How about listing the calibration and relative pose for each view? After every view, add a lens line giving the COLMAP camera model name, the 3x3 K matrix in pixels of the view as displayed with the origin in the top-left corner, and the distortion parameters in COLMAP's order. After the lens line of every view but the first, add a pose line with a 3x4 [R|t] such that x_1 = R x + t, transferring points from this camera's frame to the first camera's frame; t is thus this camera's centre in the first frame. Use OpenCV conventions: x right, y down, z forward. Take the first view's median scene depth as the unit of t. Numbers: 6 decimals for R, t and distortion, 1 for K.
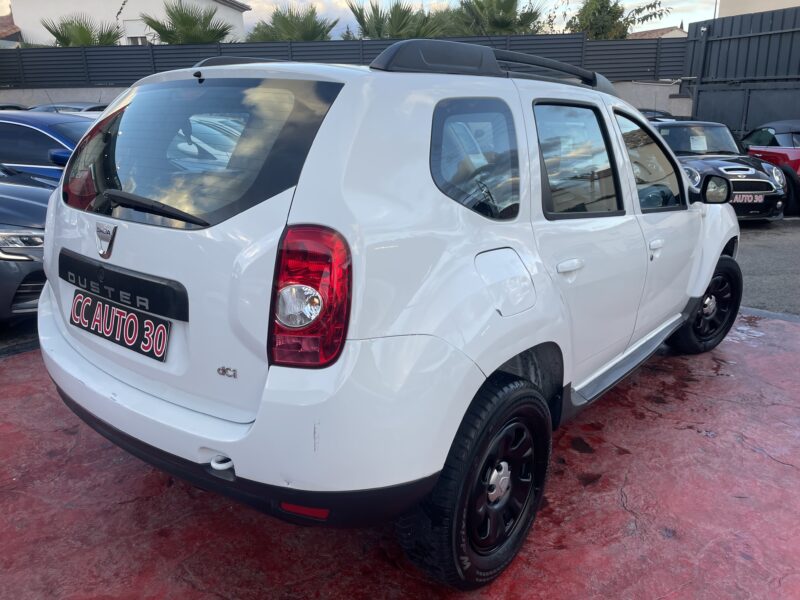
lens RADIAL K [[617.0, 0, 408.5], [0, 617.0, 295.9], [0, 0, 1]] dist [0.046923, -0.070561]
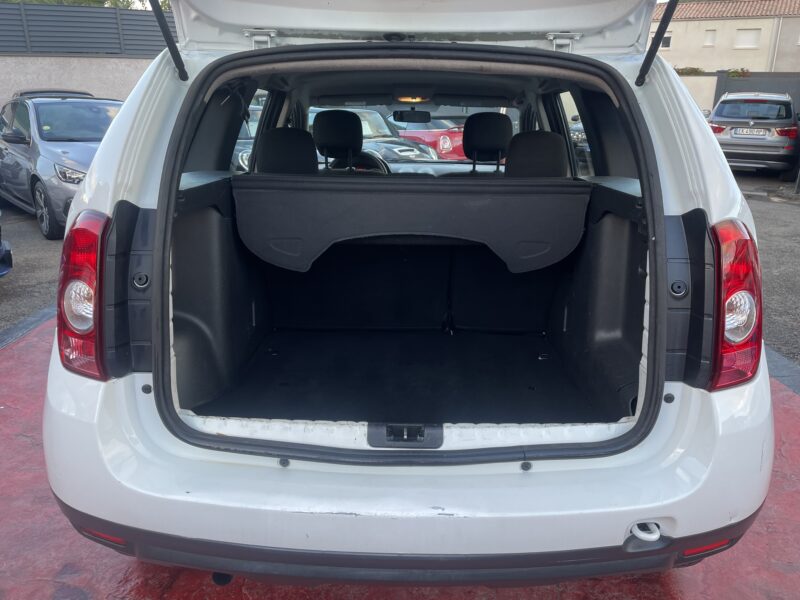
lens RADIAL K [[617.0, 0, 405.6], [0, 617.0, 299.0], [0, 0, 1]] dist [0.046923, -0.070561]
pose [[0.787315, -0.183612, 0.588576, -0.848417], [0.168878, 0.982340, 0.080549, -0.125234], [-0.592972, 0.035980, 0.804419, 0.463571]]
